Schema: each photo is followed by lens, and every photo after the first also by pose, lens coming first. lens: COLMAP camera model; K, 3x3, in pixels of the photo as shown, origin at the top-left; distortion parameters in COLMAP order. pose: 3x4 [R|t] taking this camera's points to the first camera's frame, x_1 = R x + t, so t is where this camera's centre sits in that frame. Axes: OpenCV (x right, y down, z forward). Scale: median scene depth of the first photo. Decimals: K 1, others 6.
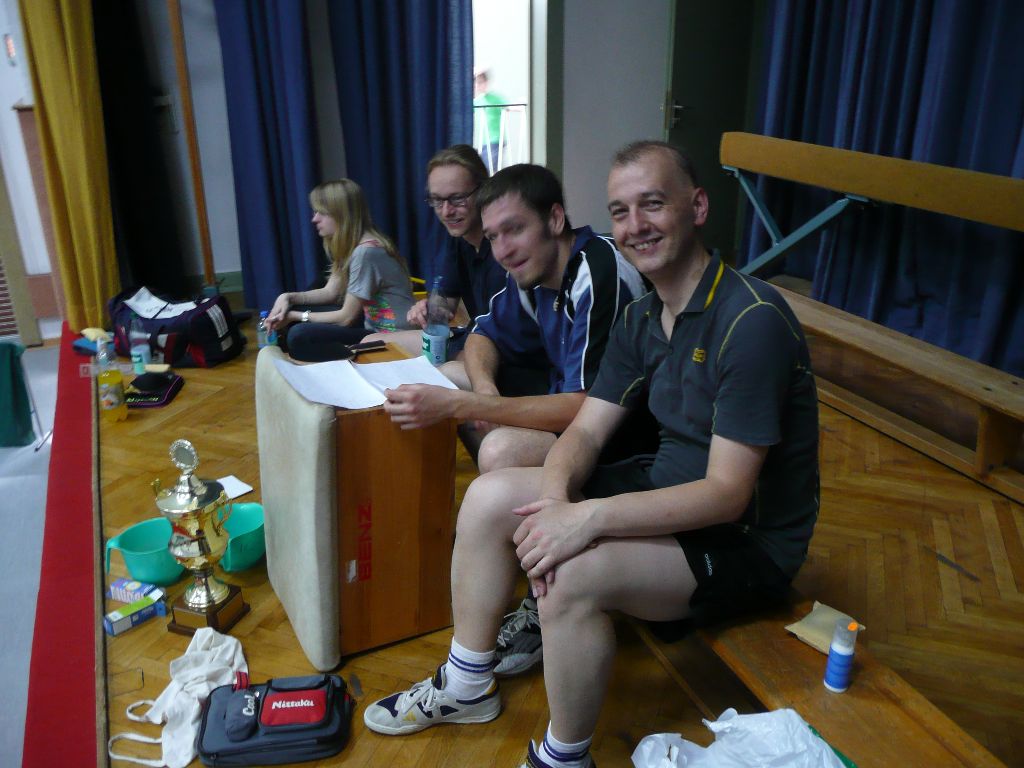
lens RADIAL K [[859.0, 0, 512.5], [0, 859.0, 381.4], [0, 0, 1]] dist [-0.027977, 0.022341]
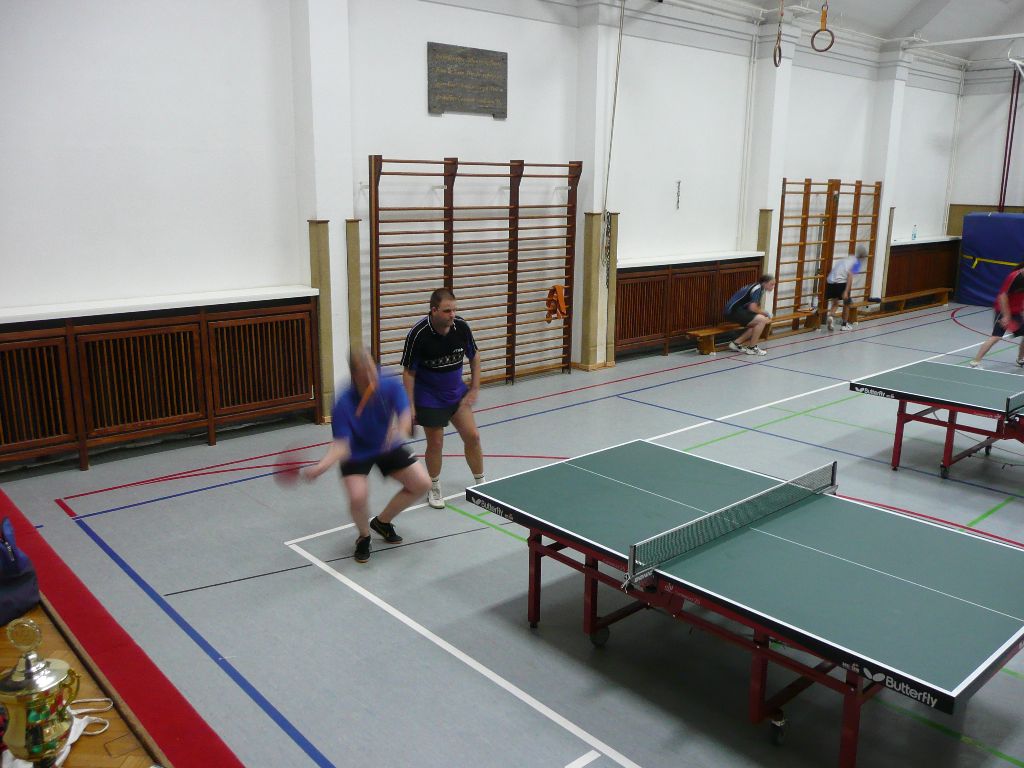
lens RADIAL K [[859.0, 0, 514.7], [0, 859.0, 383.6], [0, 0, 1]] dist [-0.027977, 0.022341]
pose [[-0.955047, 0.071083, -0.287805, -0.576814], [-0.109116, 0.818385, 0.564216, -0.650169], [0.275641, 0.570257, -0.773840, 1.529471]]
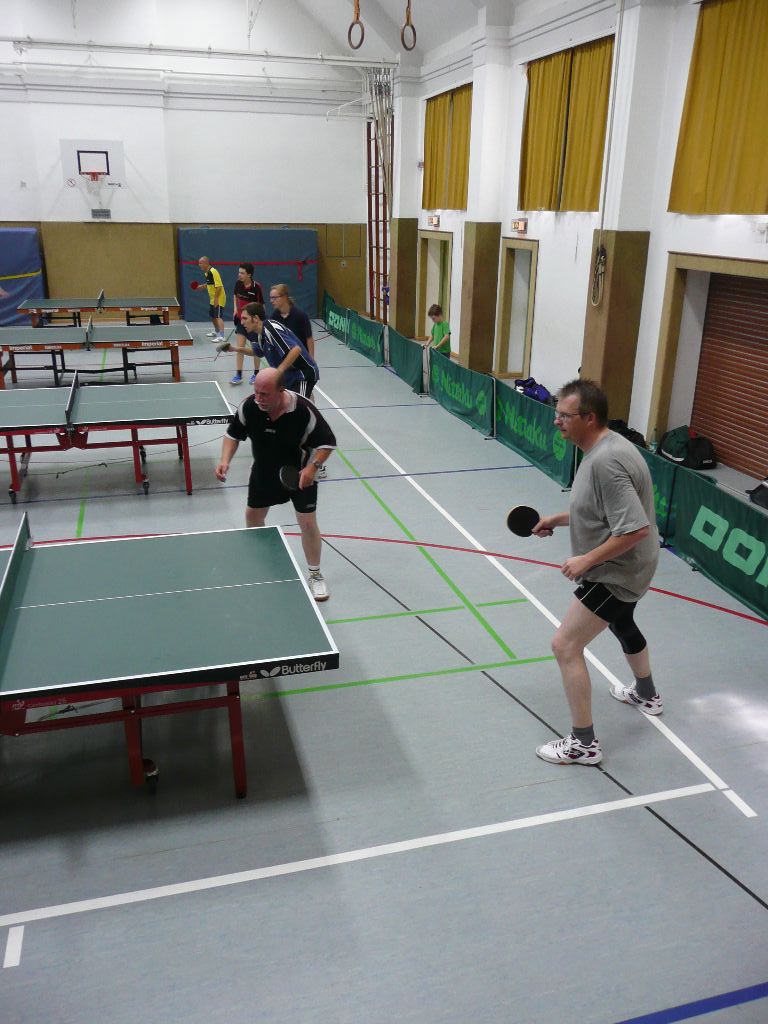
lens RADIAL K [[857.7, 0, 382.6], [0, 857.7, 518.3], [0, 0, 1]] dist [-0.019750, 0.008269]
pose [[-0.148787, 0.349278, -0.925131, -0.221099], [-0.382800, 0.842260, 0.379555, -0.435435], [0.911771, 0.410613, 0.008386, 0.958834]]
